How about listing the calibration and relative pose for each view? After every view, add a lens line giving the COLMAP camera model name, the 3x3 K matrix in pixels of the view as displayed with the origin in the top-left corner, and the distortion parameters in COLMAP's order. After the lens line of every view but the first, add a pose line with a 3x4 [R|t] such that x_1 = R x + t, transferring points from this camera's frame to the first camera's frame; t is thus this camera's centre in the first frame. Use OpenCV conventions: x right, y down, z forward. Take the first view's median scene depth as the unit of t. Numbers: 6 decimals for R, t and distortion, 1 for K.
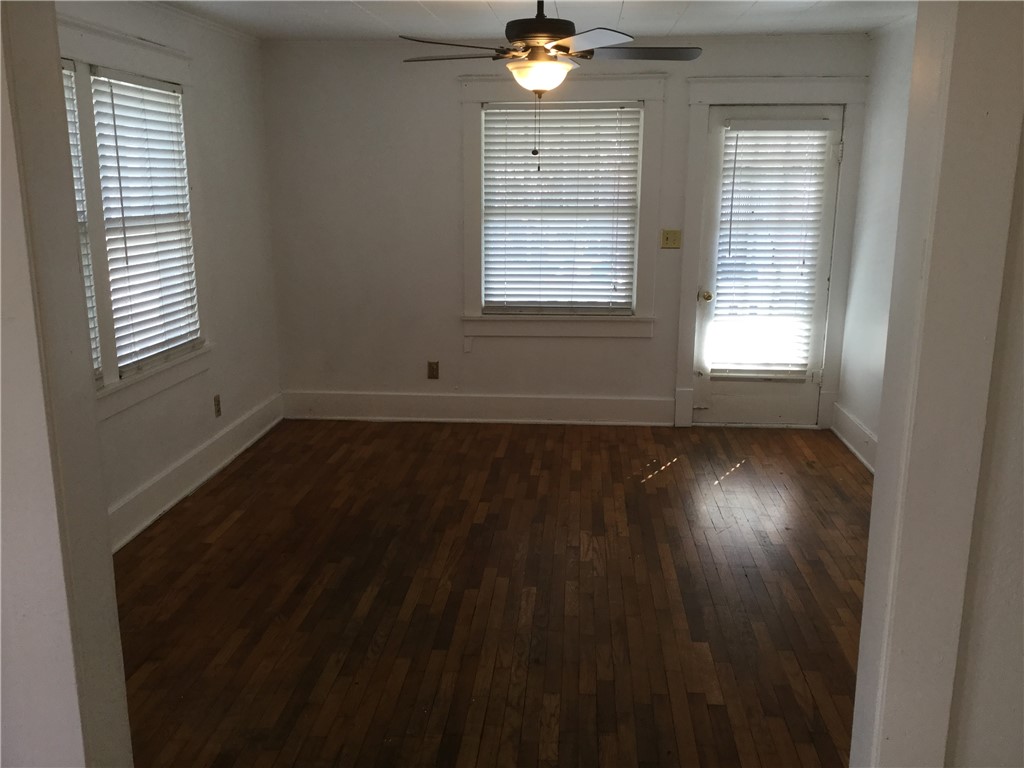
lens RADIAL K [[906.5, 0, 512.0], [0, 906.5, 384.0], [0, 0, 1]] dist [0.143800, -0.290974]
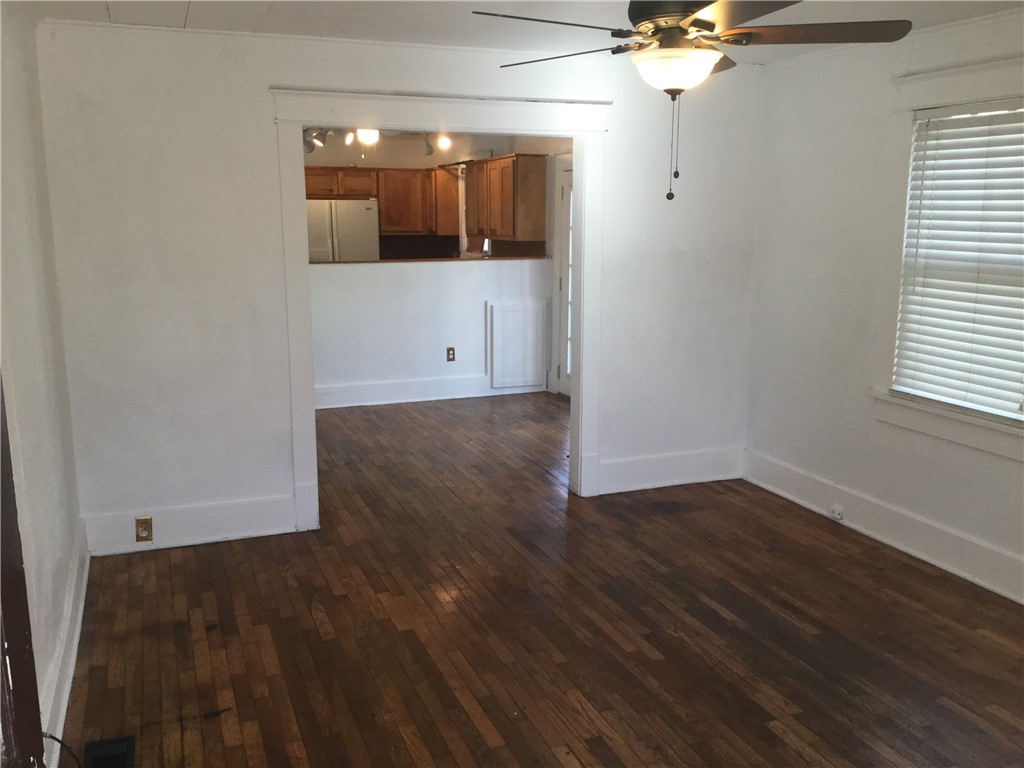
lens RADIAL K [[906.5, 0, 512.0], [0, 906.5, 384.0], [0, 0, 1]] dist [0.143800, -0.290974]
pose [[-0.899492, 0.077773, -0.429960, 0.499534], [-0.100588, 0.920742, 0.376983, -0.383729], [0.425201, 0.382342, -0.820377, 1.706763]]
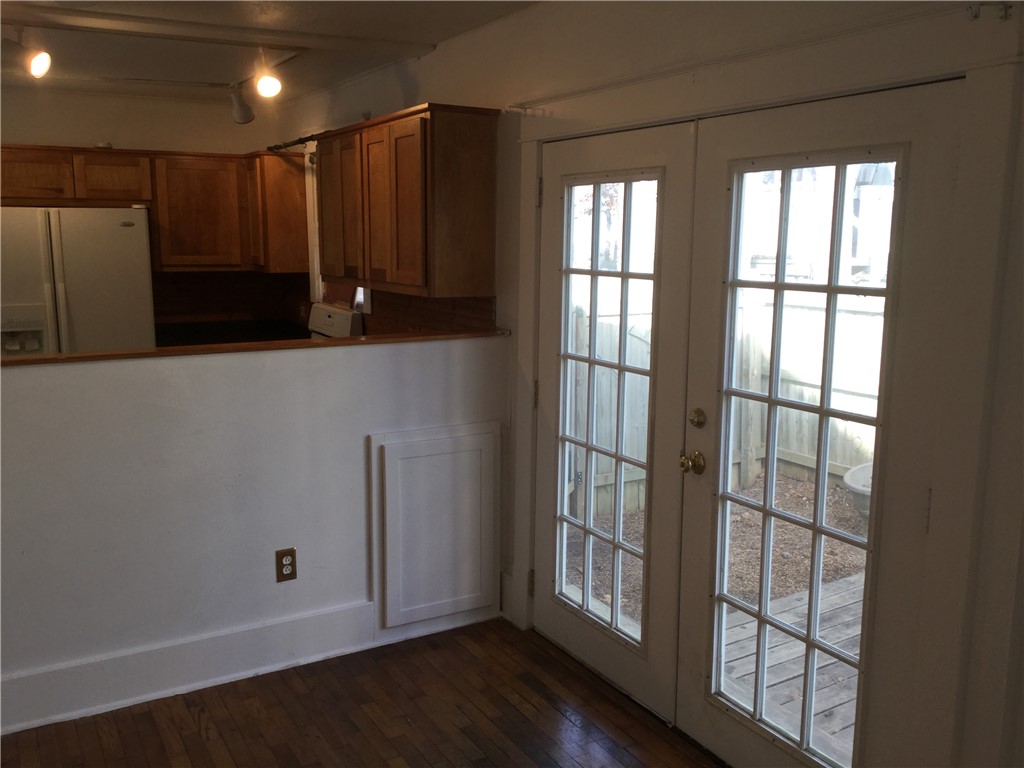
lens RADIAL K [[906.5, 0, 512.0], [0, 906.5, 384.0], [0, 0, 1]] dist [0.143800, -0.290974]
pose [[-0.824821, 0.086728, -0.558703, 0.241830], [-0.134228, 0.929876, 0.342509, -0.254959], [0.549230, 0.357503, -0.755340, 1.127668]]
